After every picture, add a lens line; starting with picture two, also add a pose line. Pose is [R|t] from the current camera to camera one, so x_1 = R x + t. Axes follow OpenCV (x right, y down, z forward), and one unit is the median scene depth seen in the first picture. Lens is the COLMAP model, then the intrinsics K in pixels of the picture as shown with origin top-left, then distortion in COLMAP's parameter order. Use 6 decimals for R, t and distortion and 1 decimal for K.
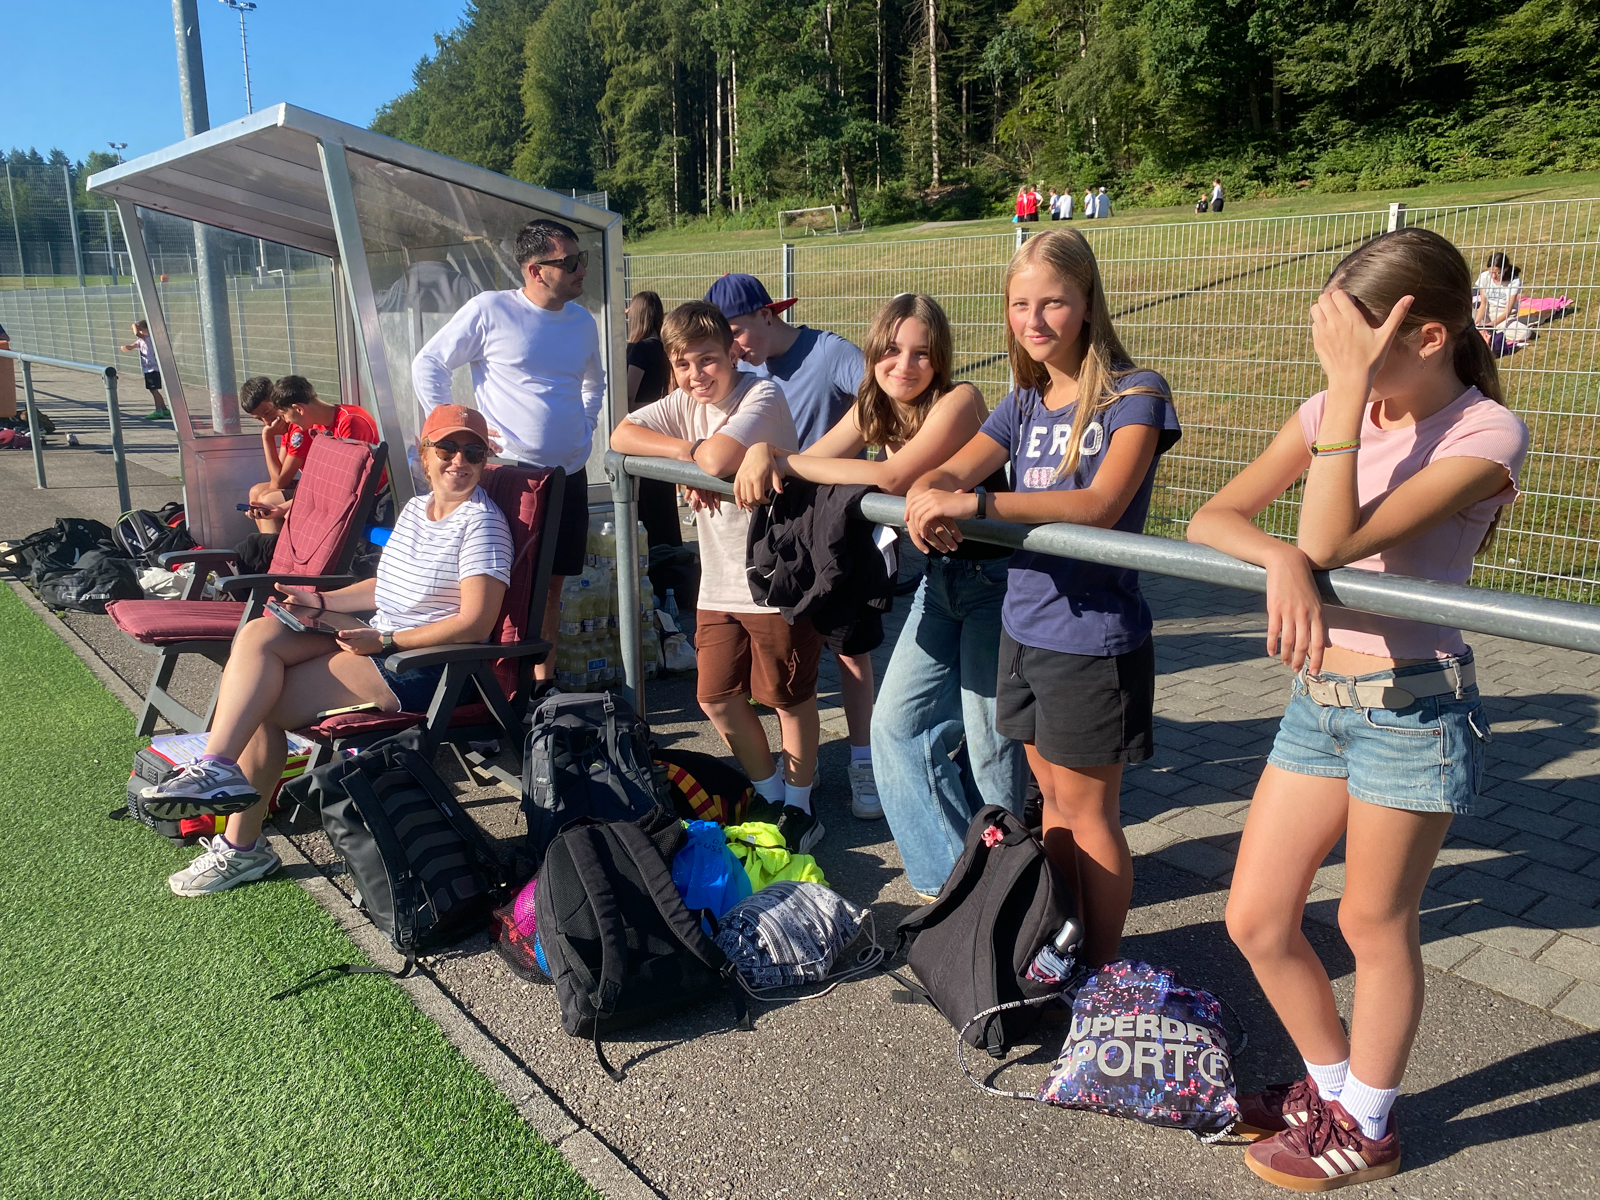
lens RADIAL K [[1205.0, 0, 799.6], [0, 1205.0, 592.5], [0, 0, 1]] dist [0.006222, 0.007055]
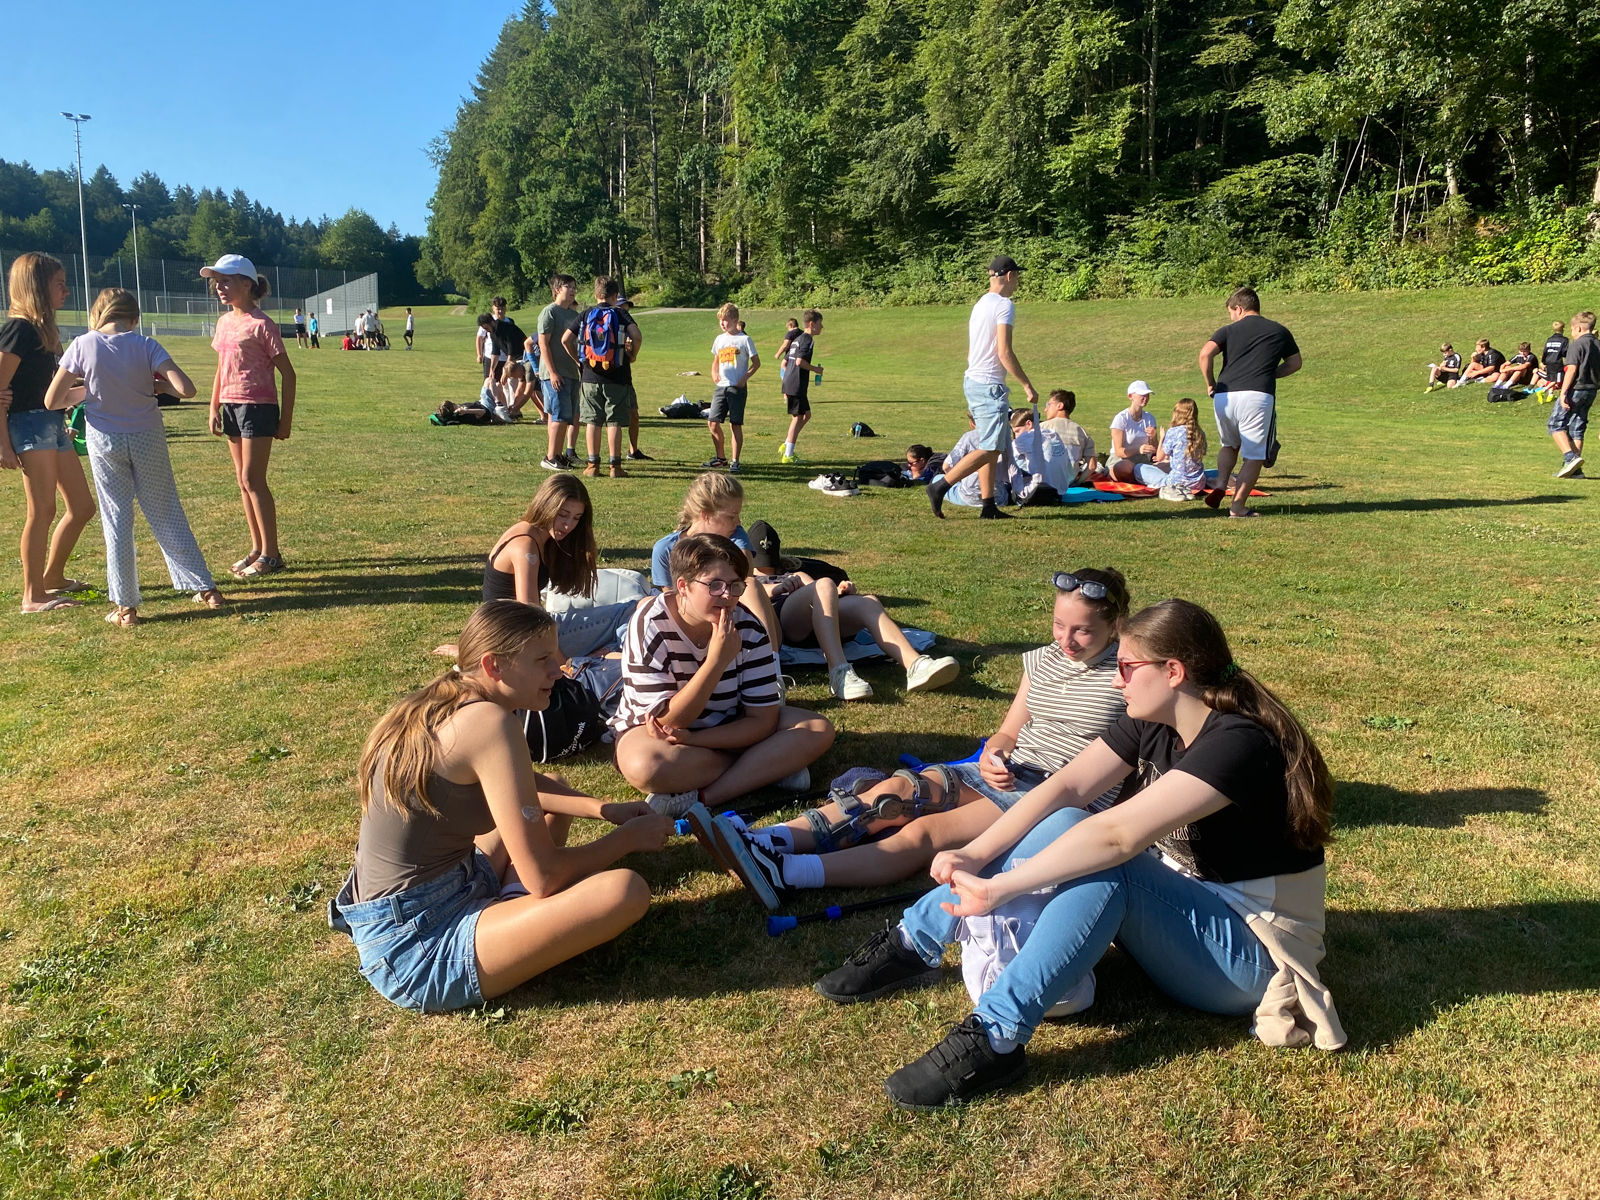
lens RADIAL K [[1219.4, 0, 800.0], [0, 1219.4, 600.0], [0, 0, 1]] dist [0.007432, -0.001326]
pose [[0.987078, 0.072905, -0.142695, 0.430068], [-0.077938, 0.996507, -0.030003, -0.012126], [0.140009, 0.040737, 0.989312, -0.101263]]
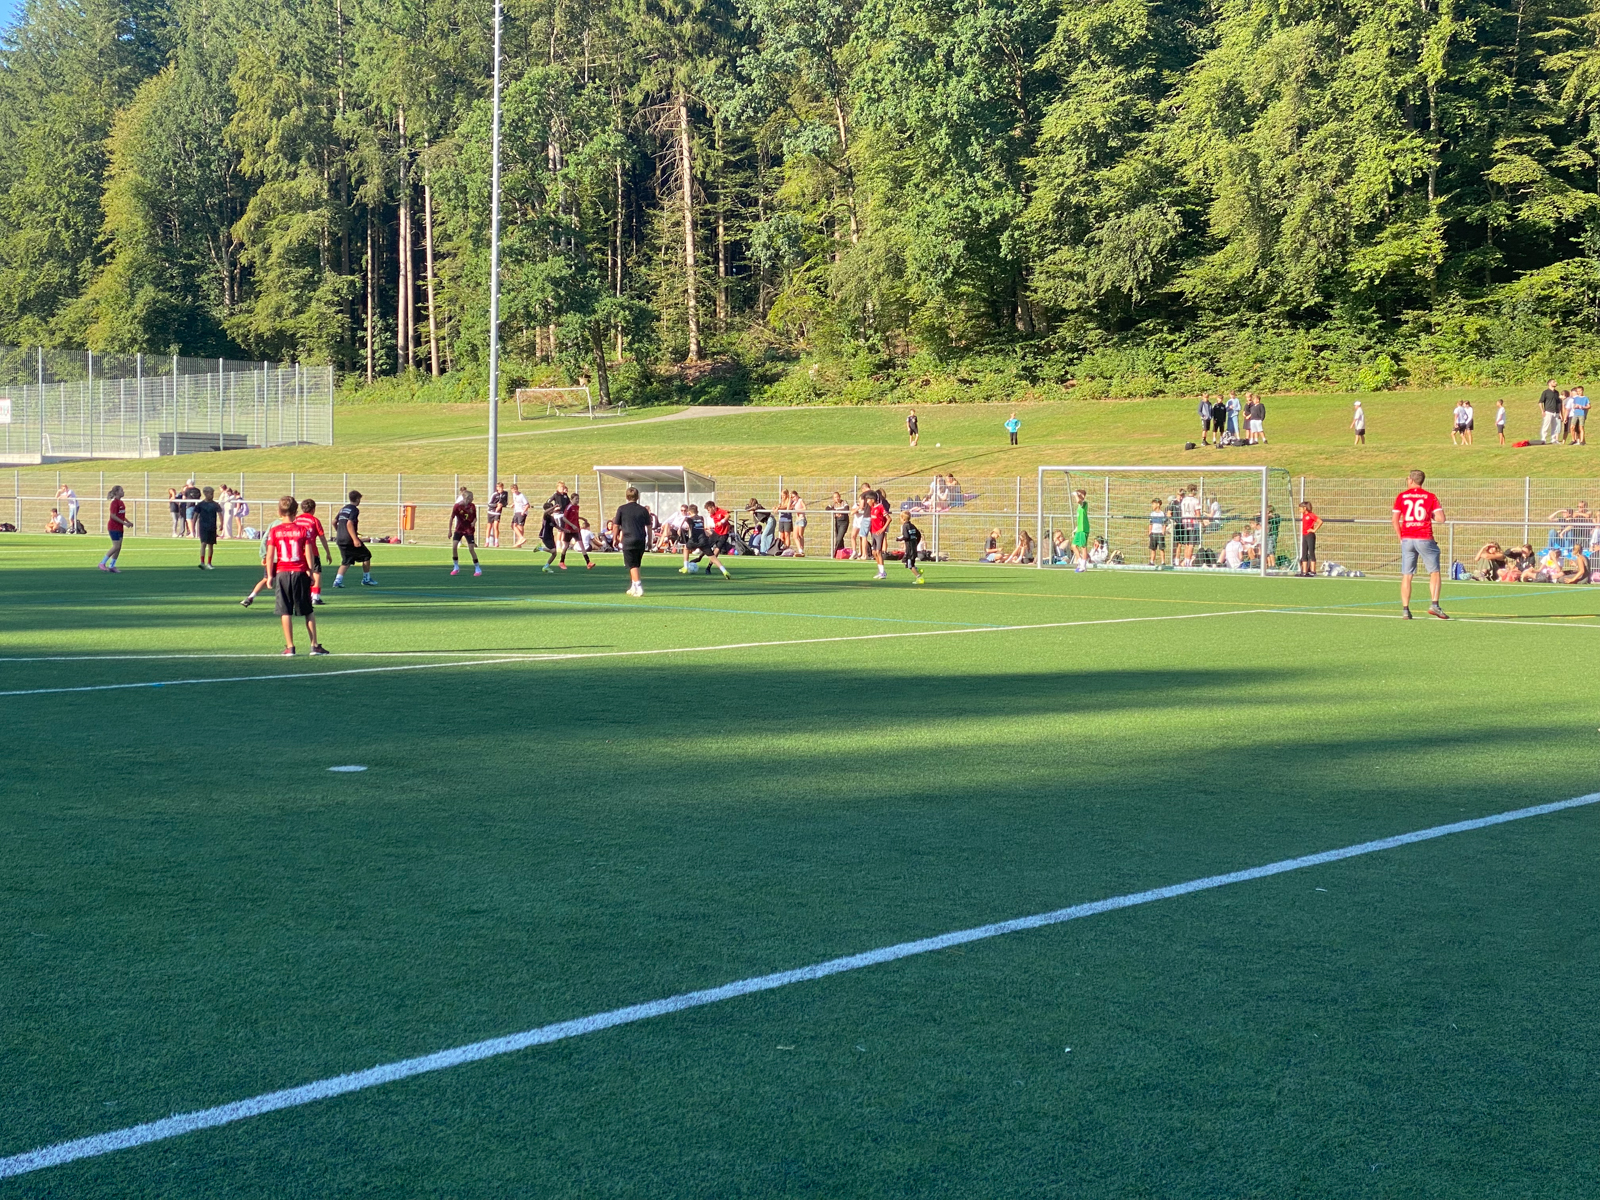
lens RADIAL K [[2371.3, 0, 779.6], [0, 2371.3, 602.4], [0, 0, 1]] dist [0.203200, -0.192421]
pose [[0.986428, 0.010540, 0.163855, -0.119571], [0.020970, 0.981679, -0.189387, 0.175143], [-0.162850, 0.190253, 0.968134, -0.709574]]
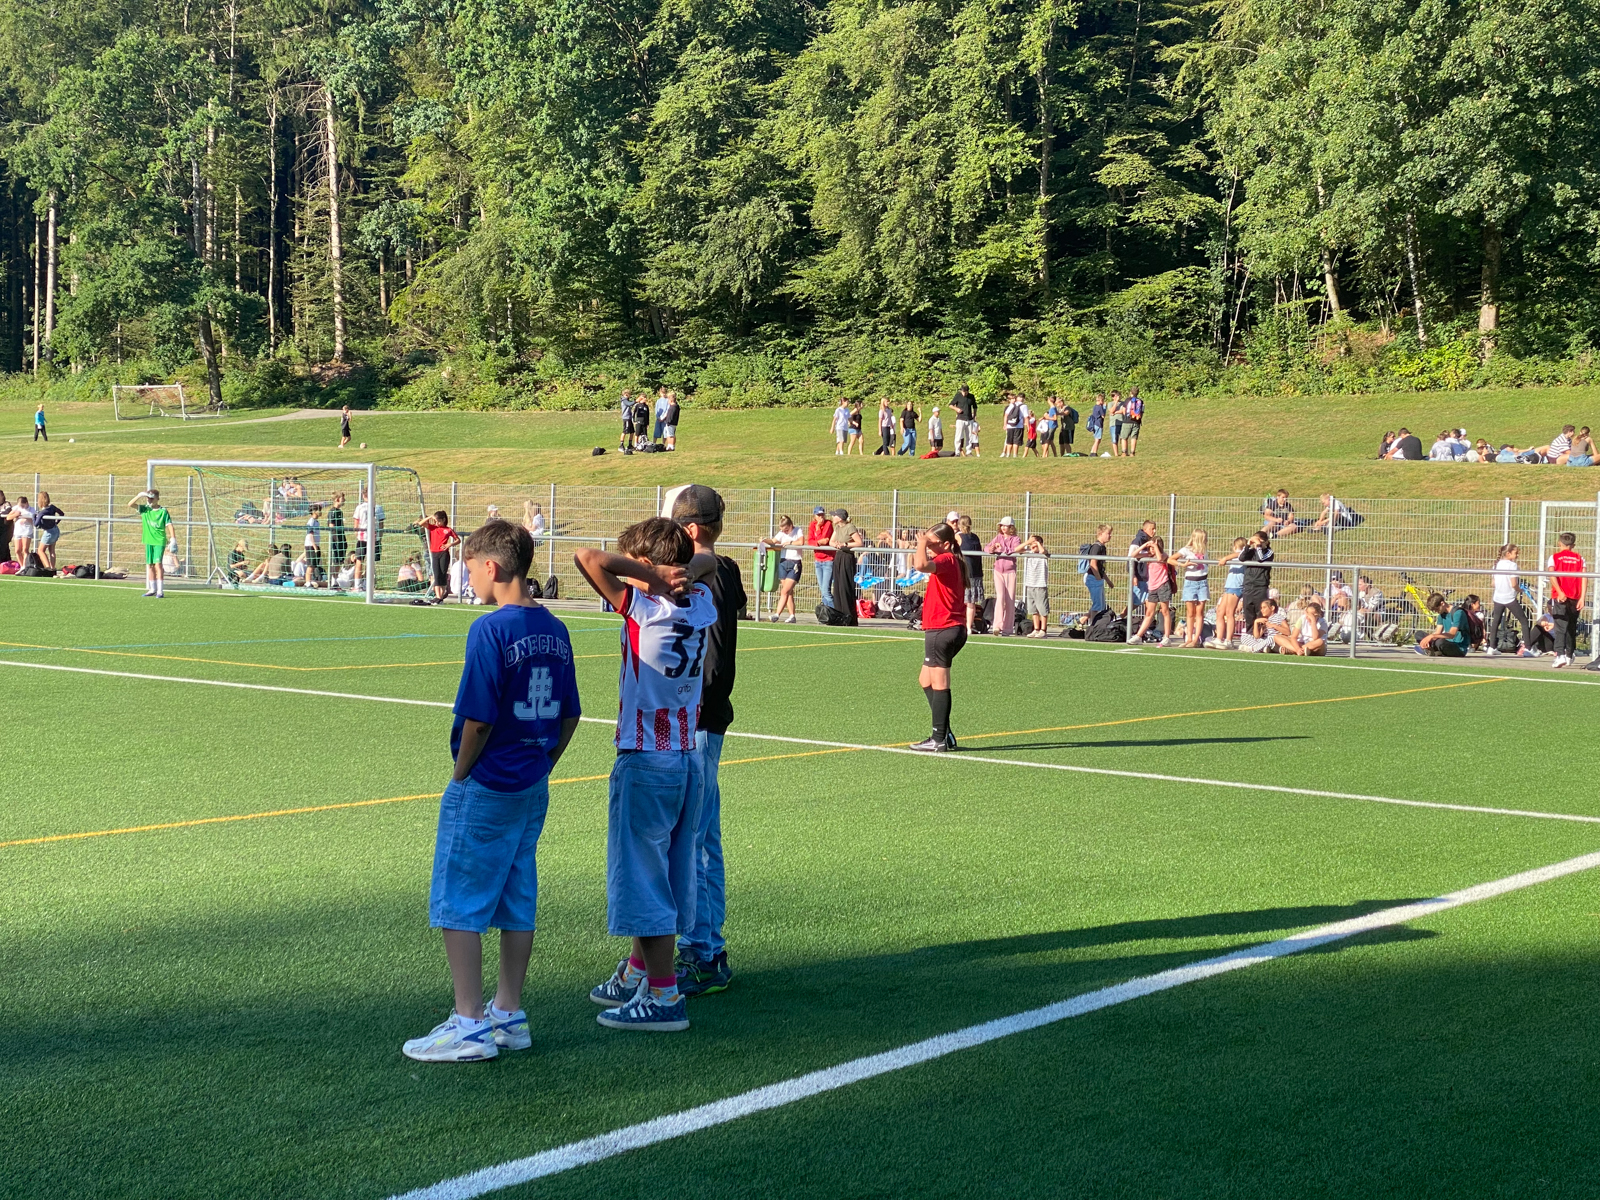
lens RADIAL K [[2371.3, 0, 779.6], [0, 2371.3, 602.4], [0, 0, 1]] dist [0.203200, -0.192421]
pose [[0.976654, 0.025199, 0.213336, 0.081598], [0.017703, 0.980277, -0.196832, 0.150179], [-0.214089, 0.196013, 0.956946, -0.612823]]
